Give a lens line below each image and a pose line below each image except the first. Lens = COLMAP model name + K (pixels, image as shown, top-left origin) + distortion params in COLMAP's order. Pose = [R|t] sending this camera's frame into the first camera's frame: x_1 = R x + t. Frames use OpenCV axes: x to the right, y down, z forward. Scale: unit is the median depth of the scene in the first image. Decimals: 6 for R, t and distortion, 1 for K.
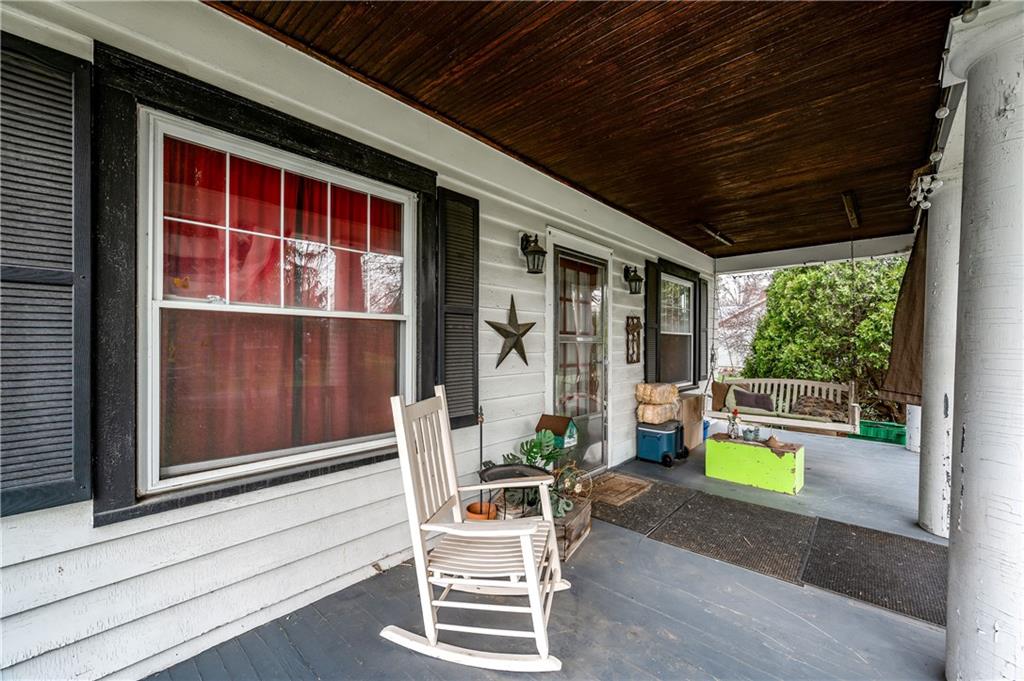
lens RADIAL K [[423.0, 0, 518.7], [0, 423.0, 341.0], [0, 0, 1]] dist [-0.001590, -0.000155]
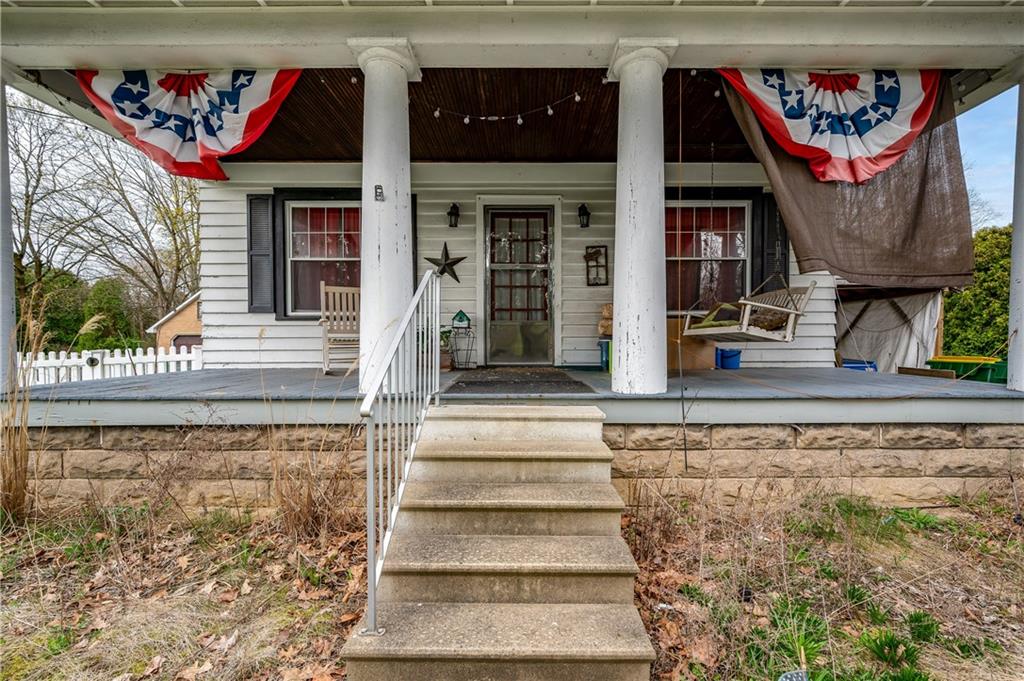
lens RADIAL K [[423.0, 0, 511.8], [0, 423.0, 345.5], [0, 0, 1]] dist [-0.001590, -0.000155]
pose [[0.653109, 0.008018, -0.757222, 1.419866], [0.007035, 0.999837, 0.016654, 0.276904], [0.757231, -0.016204, 0.652946, 0.067585]]
